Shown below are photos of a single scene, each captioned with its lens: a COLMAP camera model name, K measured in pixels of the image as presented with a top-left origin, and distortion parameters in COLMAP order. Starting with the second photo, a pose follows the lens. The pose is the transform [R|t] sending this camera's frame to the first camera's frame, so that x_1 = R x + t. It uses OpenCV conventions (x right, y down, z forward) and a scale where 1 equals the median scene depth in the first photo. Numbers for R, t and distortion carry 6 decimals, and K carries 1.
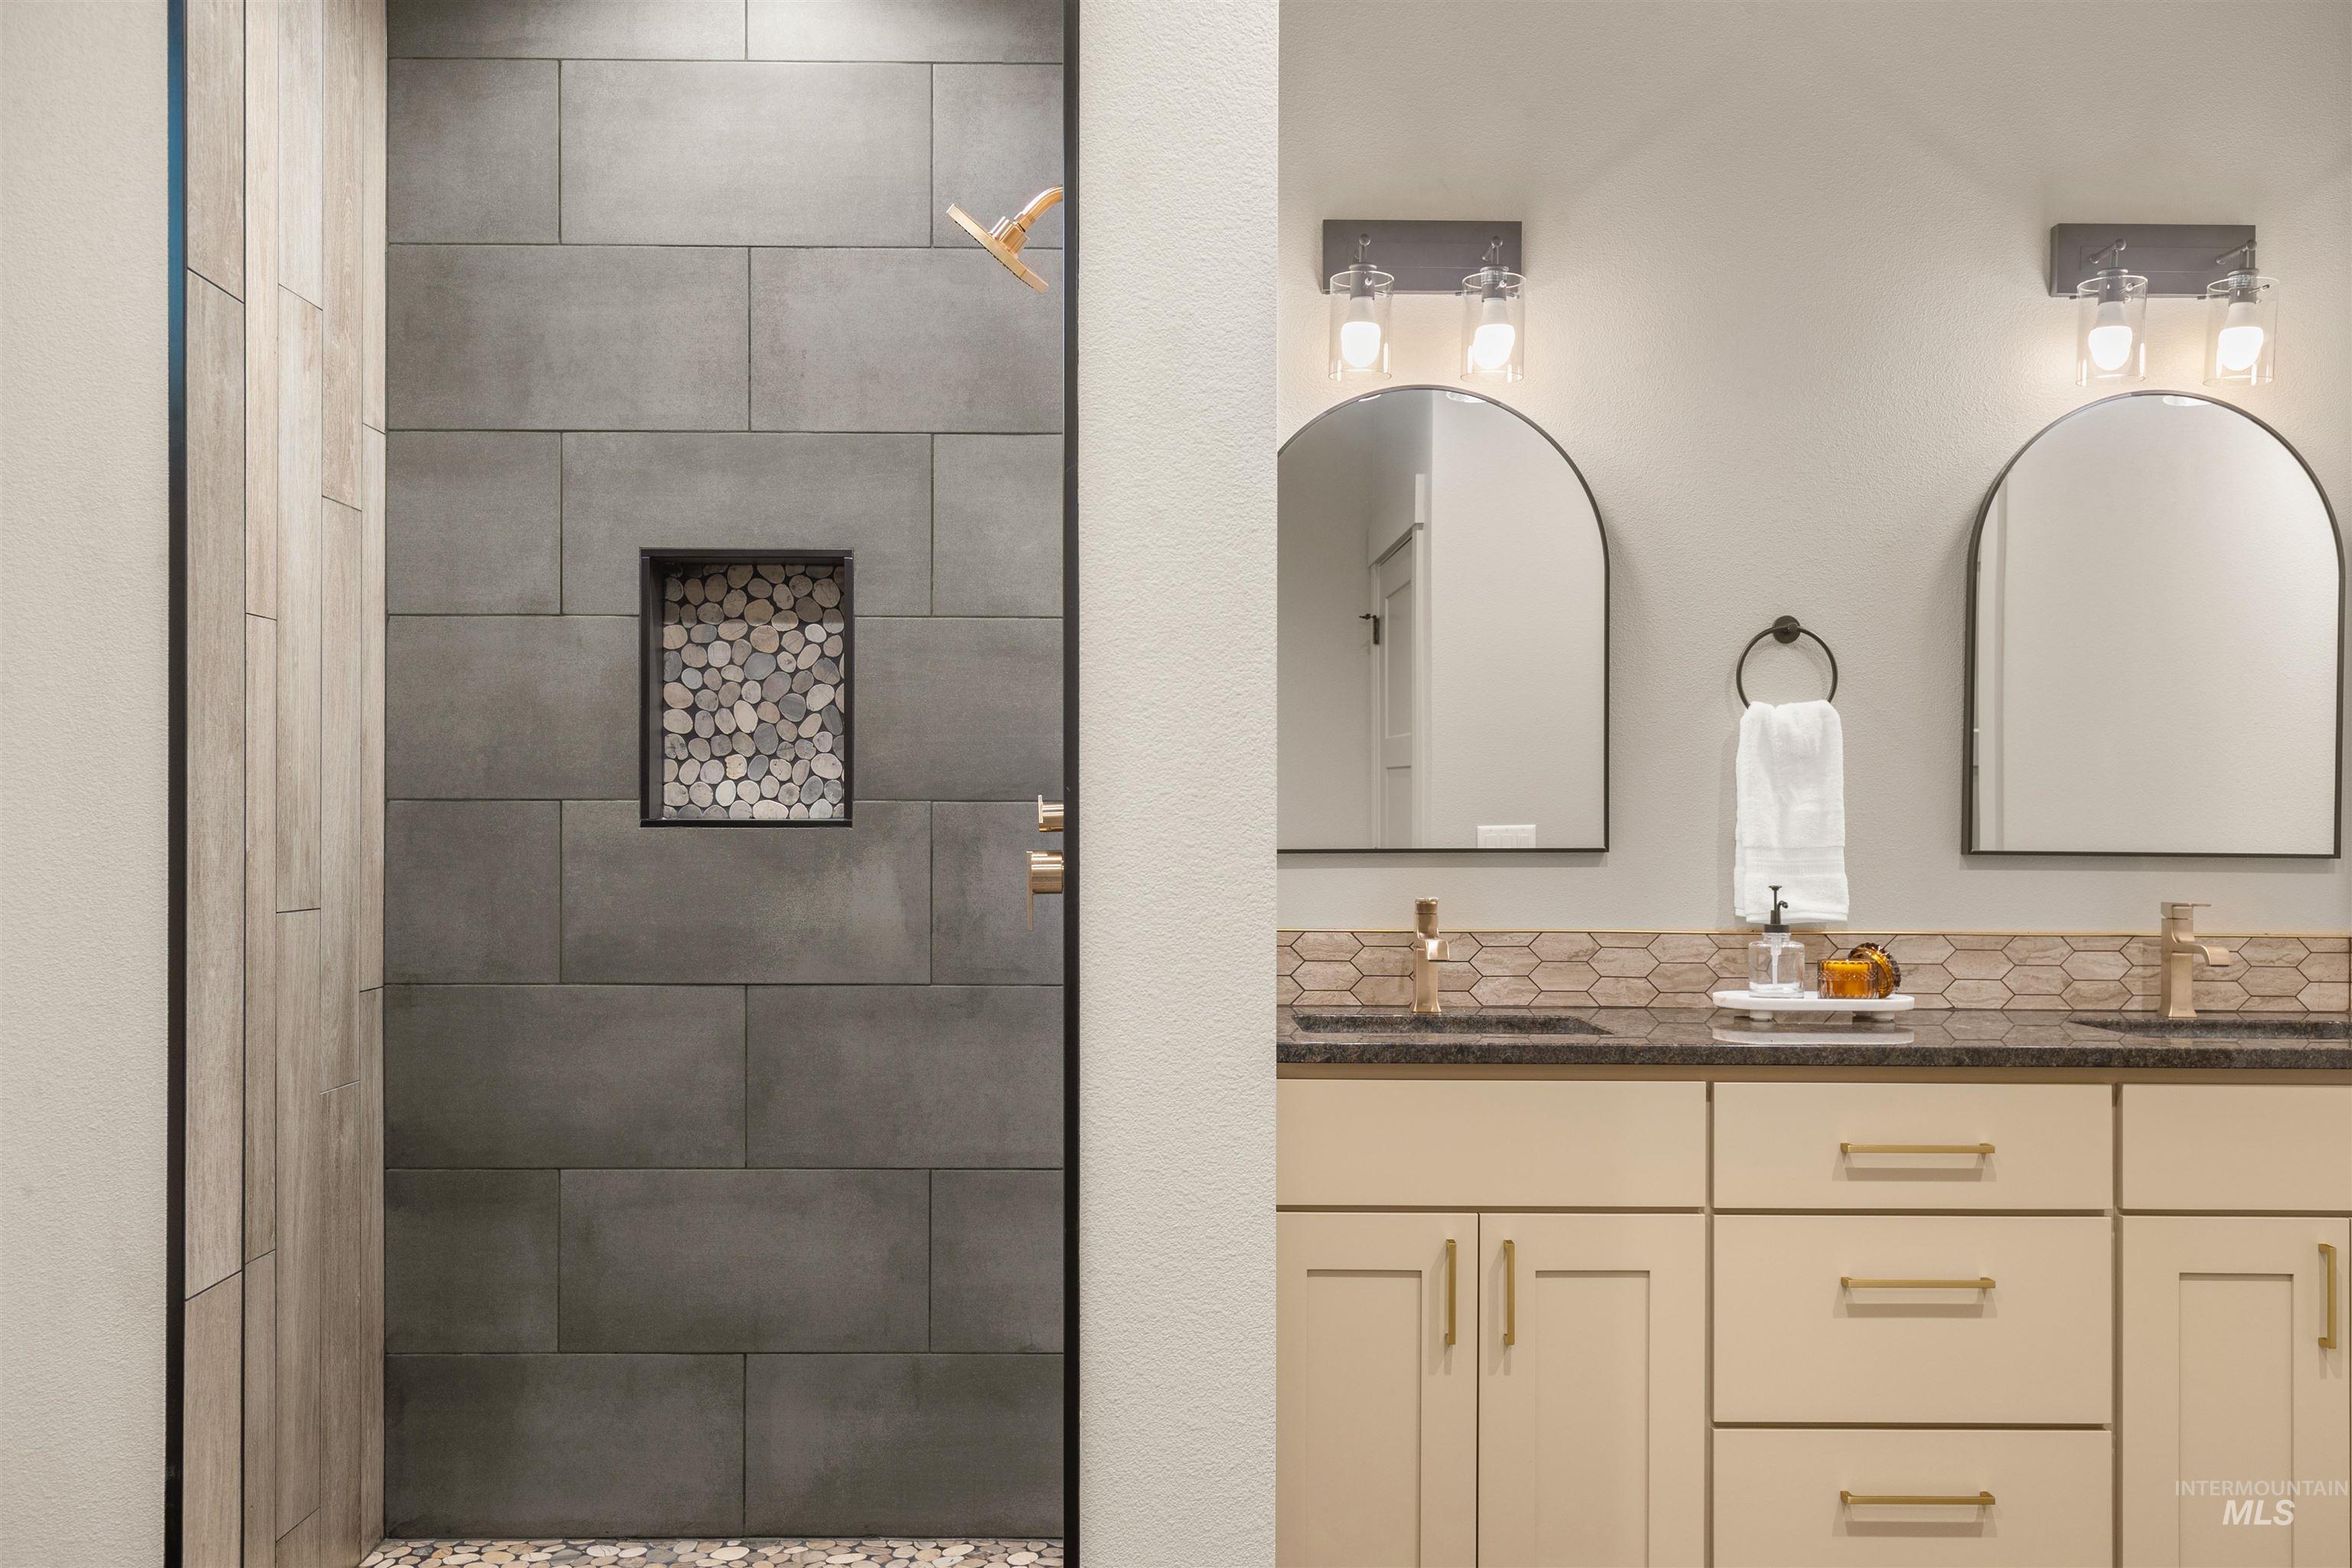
lens RADIAL K [[1983.4, 0, 1172.3], [0, 1983.4, 813.2], [0, 0, 1]] dist [0.008084, -0.000614]
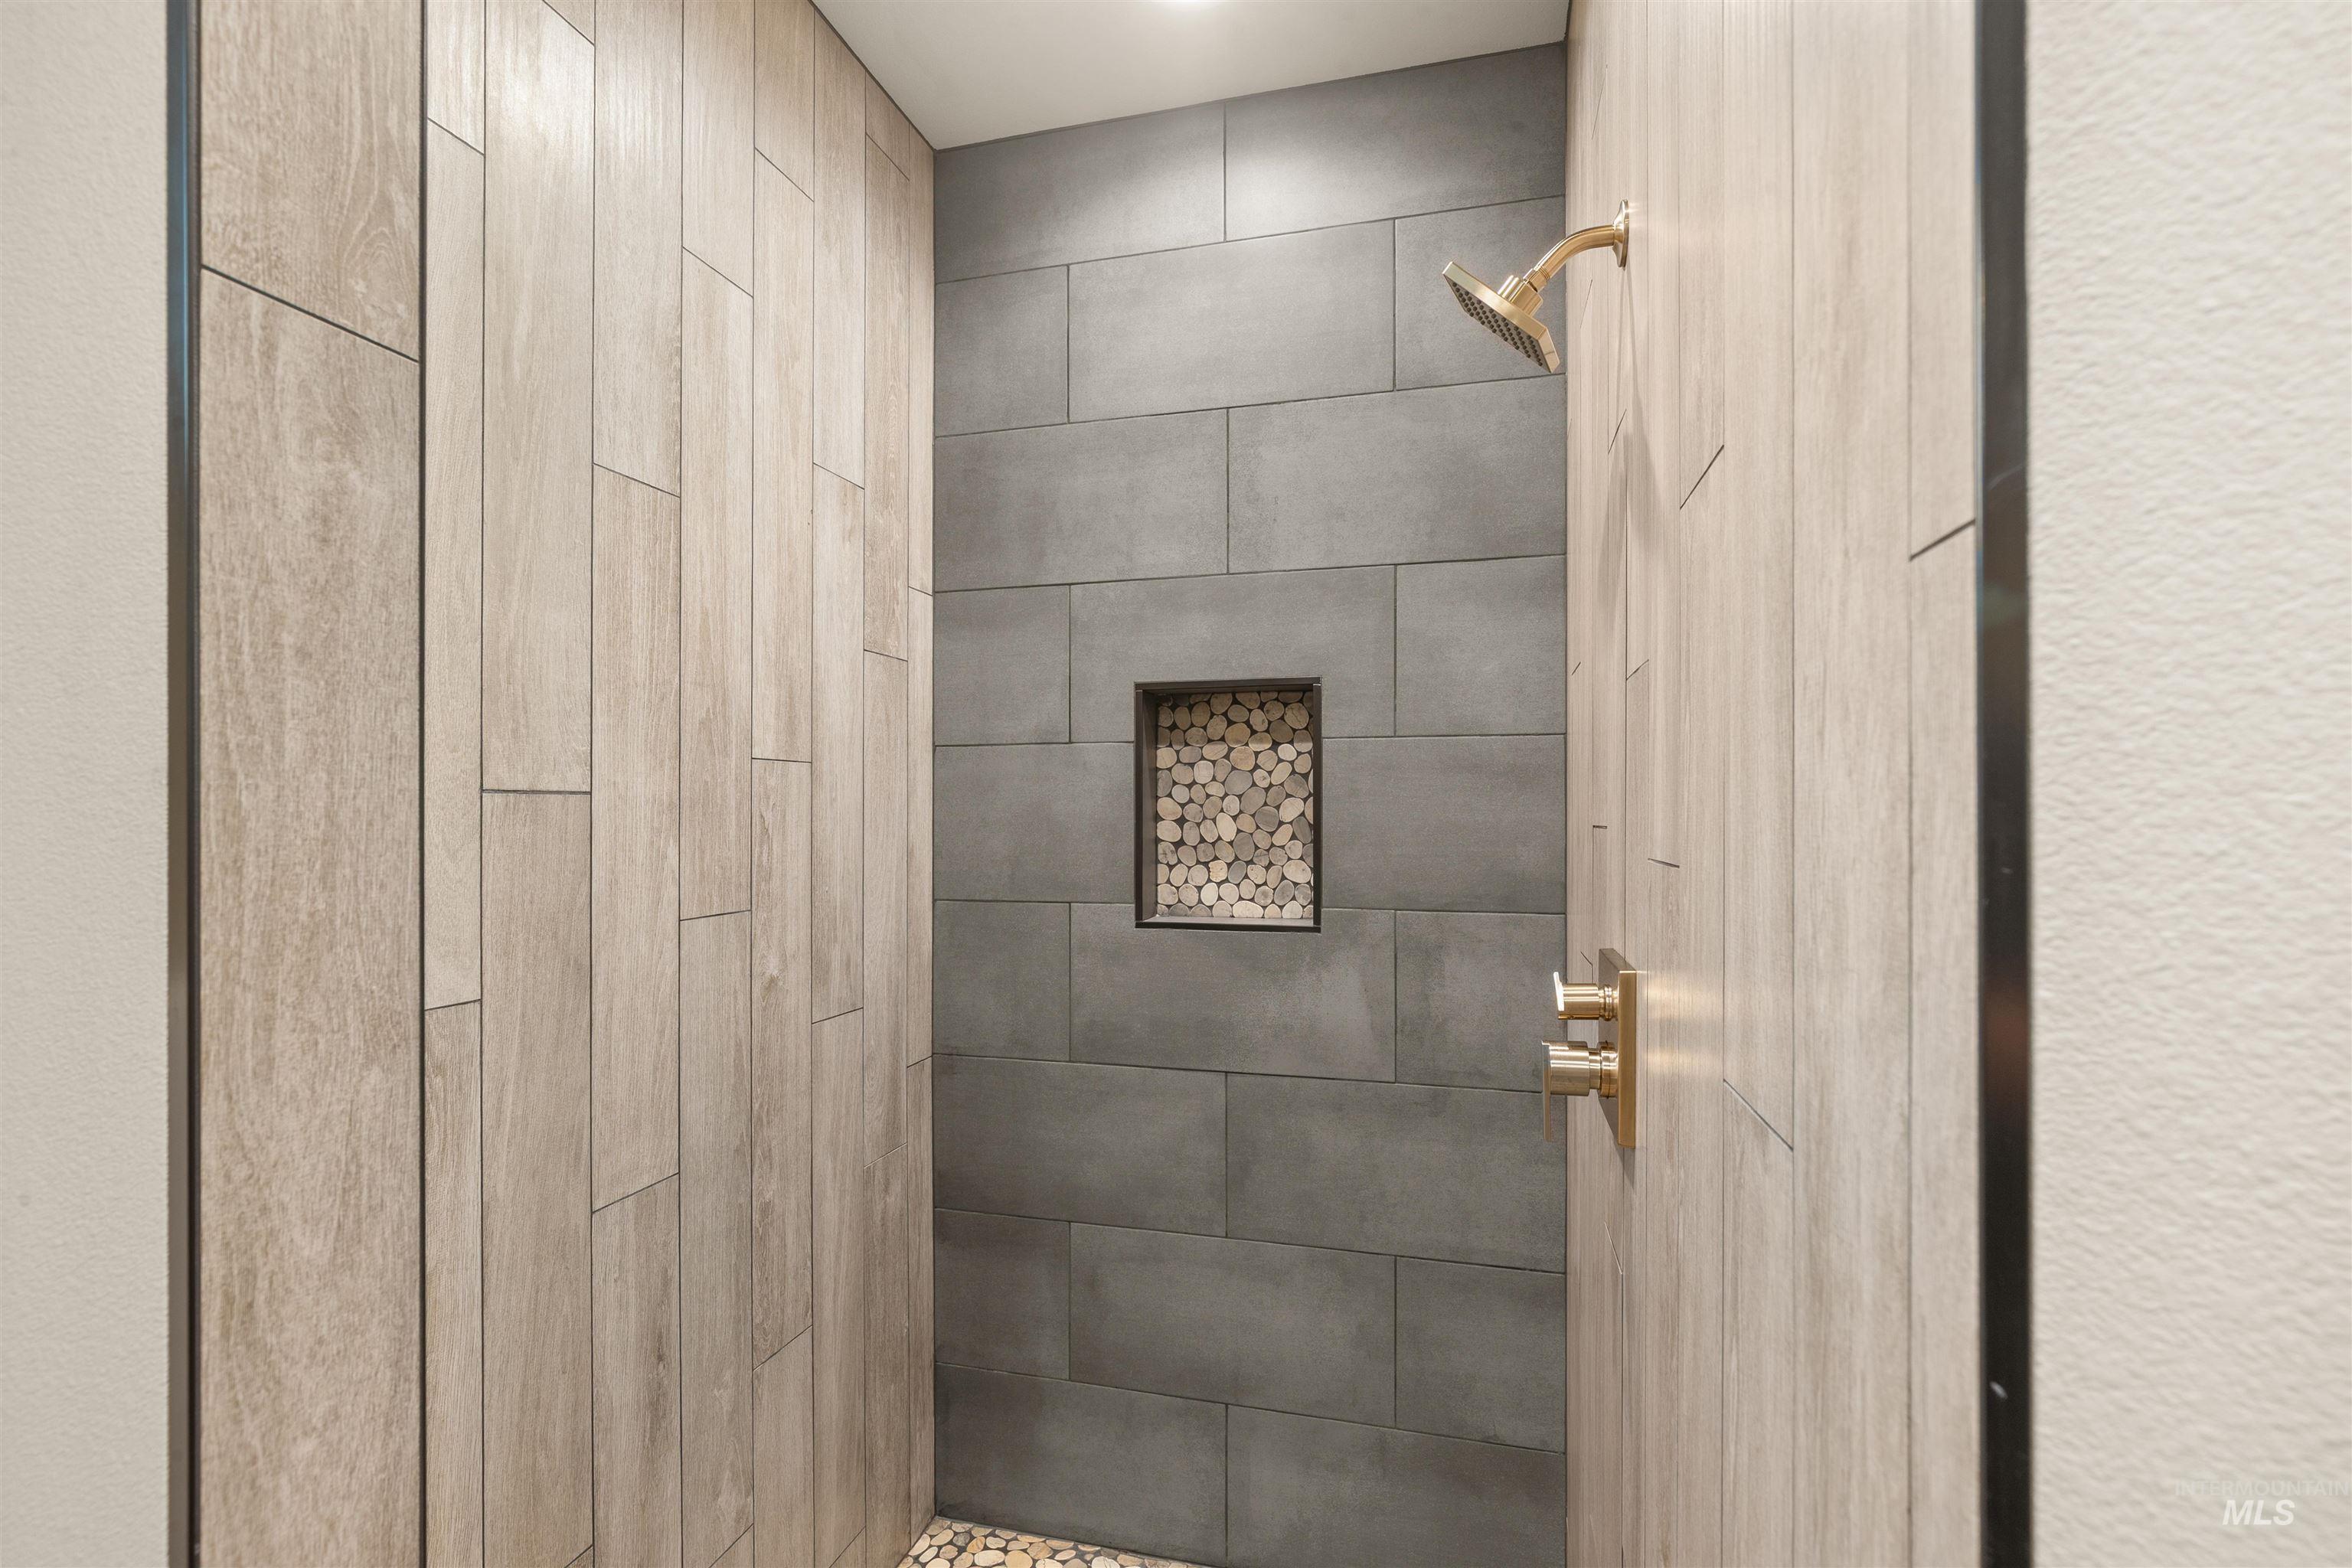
lens RADIAL K [[1072.7, 0, 1171.0], [0, 1072.7, 813.7], [0, 0, 1]] dist [-0.006950, 0.003859]
pose [[0.959397, -0.001955, -0.282054, -0.075164], [0.003857, 0.999973, 0.006189, -0.062447], [0.282034, -0.007026, 0.959379, 0.417657]]
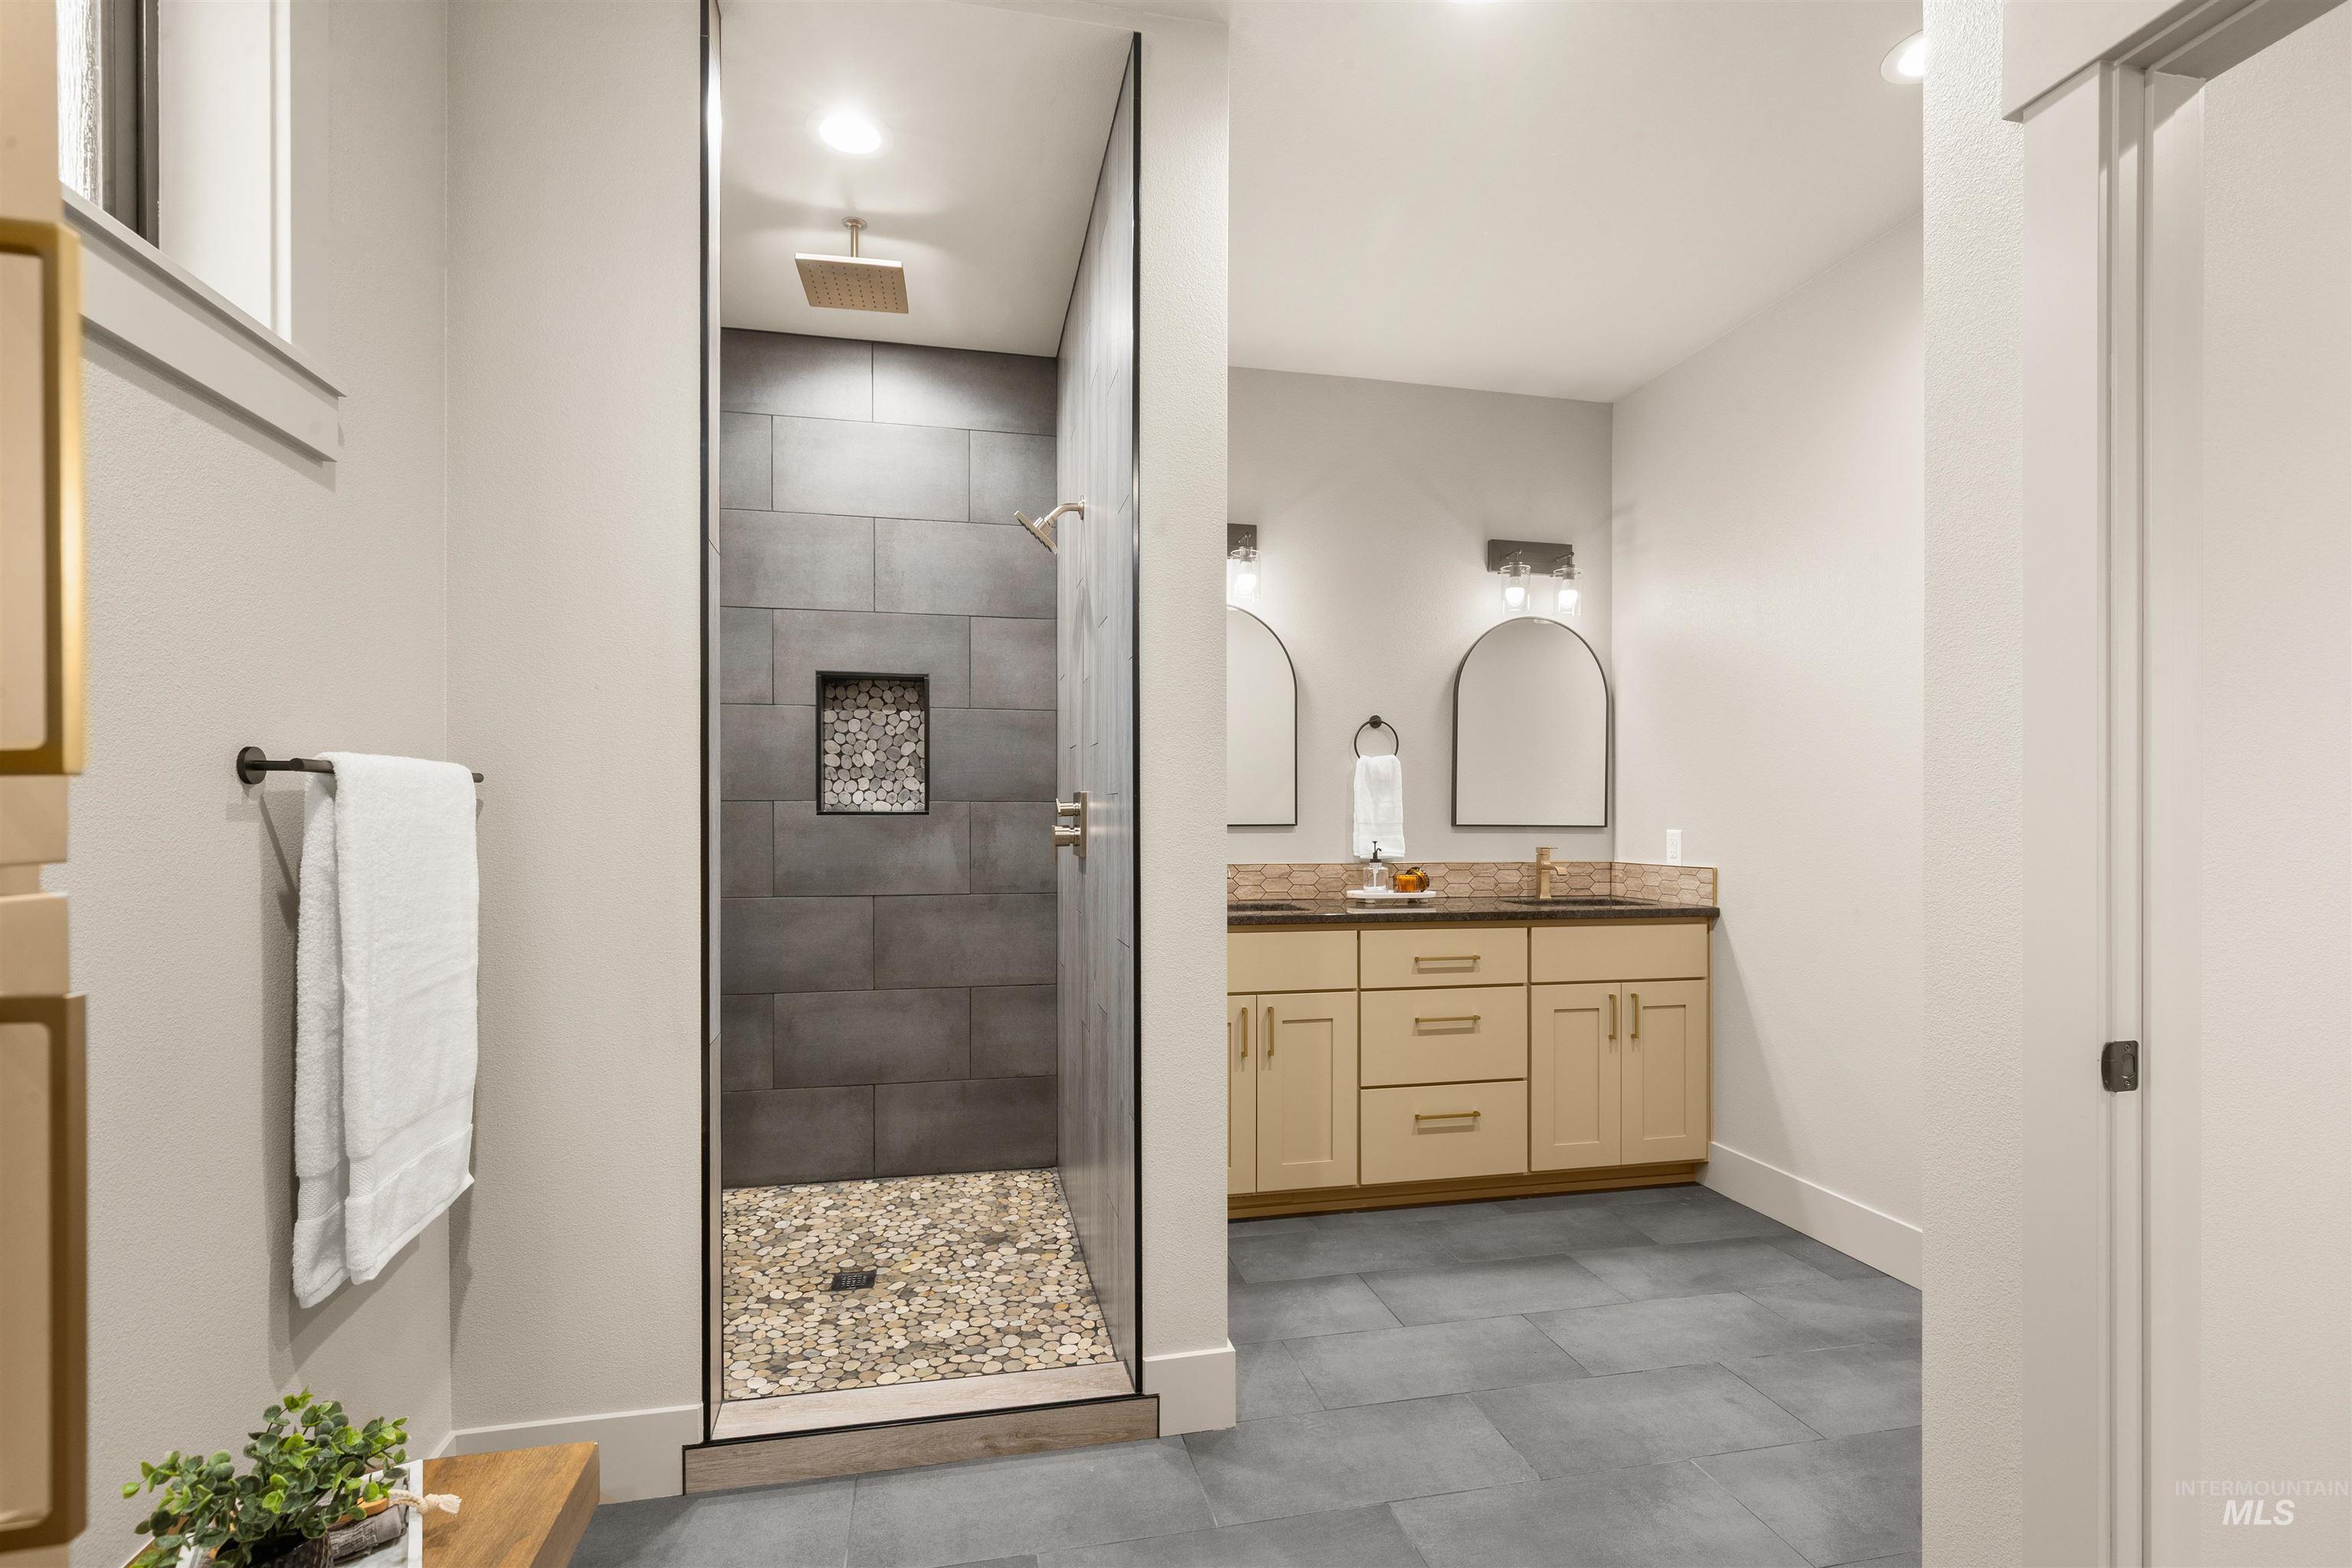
lens RADIAL K [[1072.7, 0, 1185.7], [0, 1072.7, 809.4], [0, 0, 1]] dist [-0.006950, 0.003859]
pose [[0.979280, -0.001353, 0.202504, -0.128096], [0.001480, 0.999999, -0.000478, 0.002499], [-0.202503, 0.000768, 0.979281, -0.093891]]
